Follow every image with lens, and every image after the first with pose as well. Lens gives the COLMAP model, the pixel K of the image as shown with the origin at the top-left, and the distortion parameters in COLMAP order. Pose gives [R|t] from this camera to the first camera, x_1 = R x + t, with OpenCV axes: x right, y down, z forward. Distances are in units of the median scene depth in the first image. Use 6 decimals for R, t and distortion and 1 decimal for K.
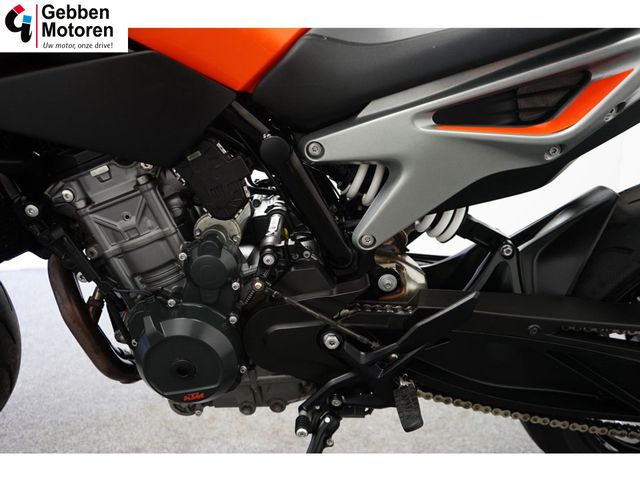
lens RADIAL K [[510.2, 0, 320.0], [0, 510.2, 240.0], [0, 0, 1]] dist [-0.015251, -0.004861]
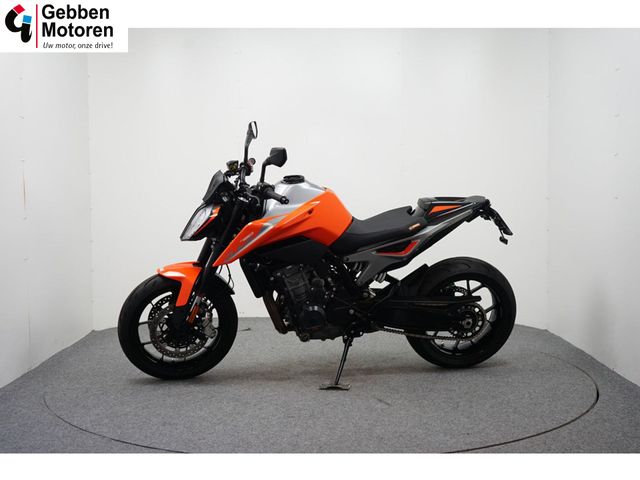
lens RADIAL K [[793.6, 0, 320.0], [0, 793.6, 240.0], [0, 0, 1]] dist [0.001627, 0.001494]
pose [[0.984095, -0.041414, 0.172749, -1.129844], [0.058446, 0.993788, -0.094706, 0.213744], [-0.167754, 0.103297, 0.980402, -4.435418]]
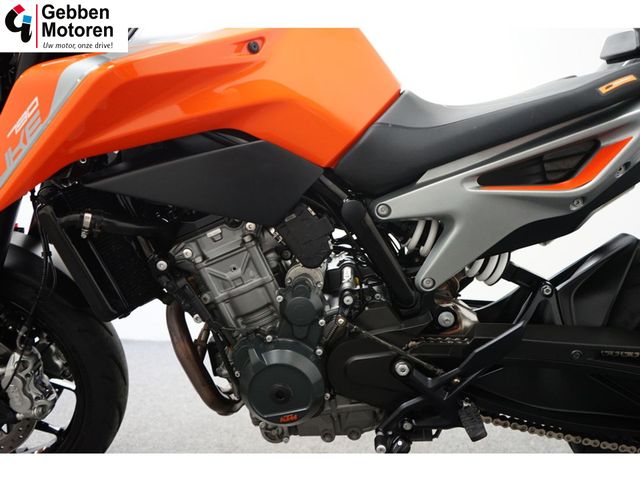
lens RADIAL K [[510.2, 0, 320.0], [0, 510.2, 240.0], [0, 0, 1]] dist [-0.015251, -0.004861]
pose [[0.997579, -0.035400, -0.059863, -0.087172], [0.025974, 0.988117, -0.151490, 0.077347], [0.064515, 0.149568, 0.986644, -0.227002]]
